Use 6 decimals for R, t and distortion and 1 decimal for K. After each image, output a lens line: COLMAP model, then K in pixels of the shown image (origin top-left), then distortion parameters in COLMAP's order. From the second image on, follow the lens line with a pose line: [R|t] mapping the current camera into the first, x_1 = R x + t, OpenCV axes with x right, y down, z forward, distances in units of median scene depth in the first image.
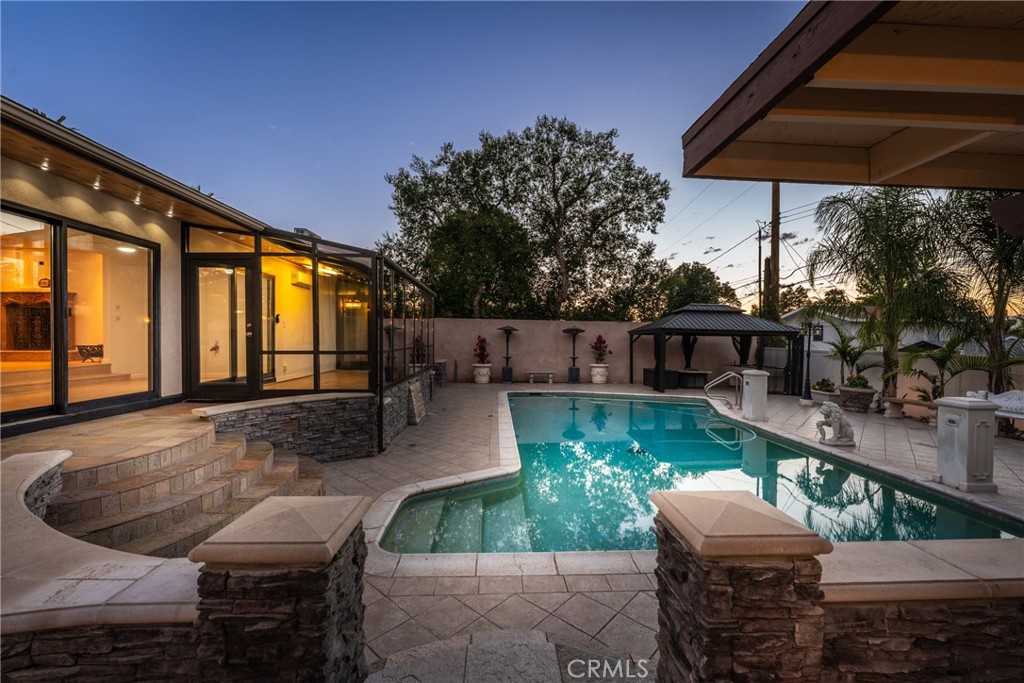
lens RADIAL K [[408.4, 0, 512.8], [0, 408.4, 338.3], [0, 0, 1]] dist [-0.001611, -0.000024]
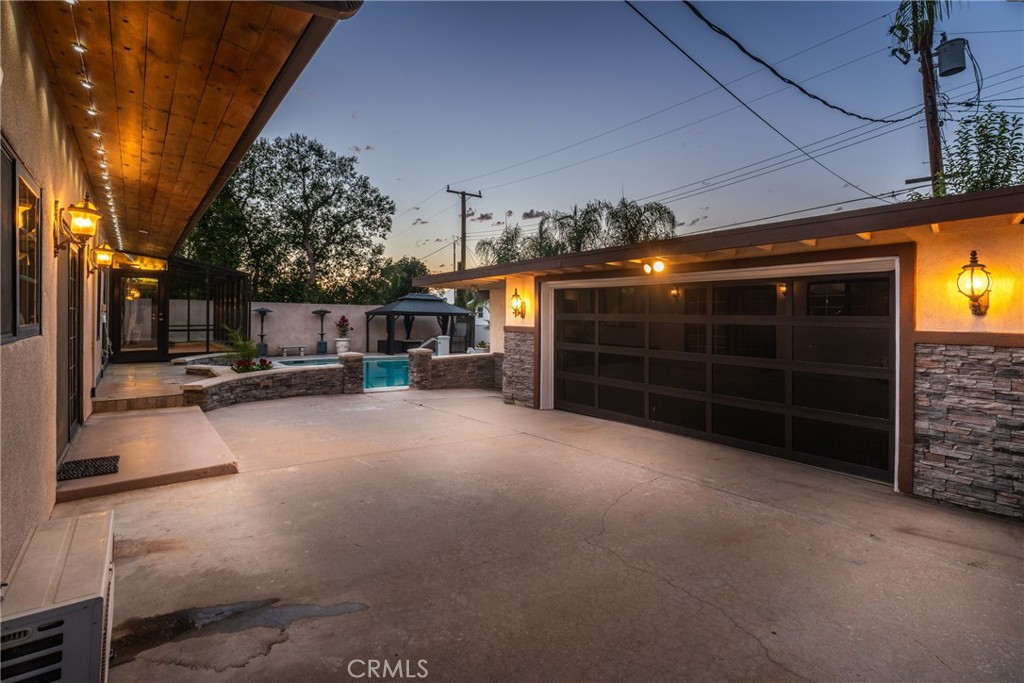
lens RADIAL K [[474.9, 0, 511.6], [0, 474.9, 313.6], [0, 0, 1]] dist [-0.001069, -0.000019]
pose [[0.808484, -0.001615, 0.588516, -0.228818], [0.003599, 0.999991, -0.002199, -0.008501], [-0.588508, 0.003896, 0.808482, -0.493792]]
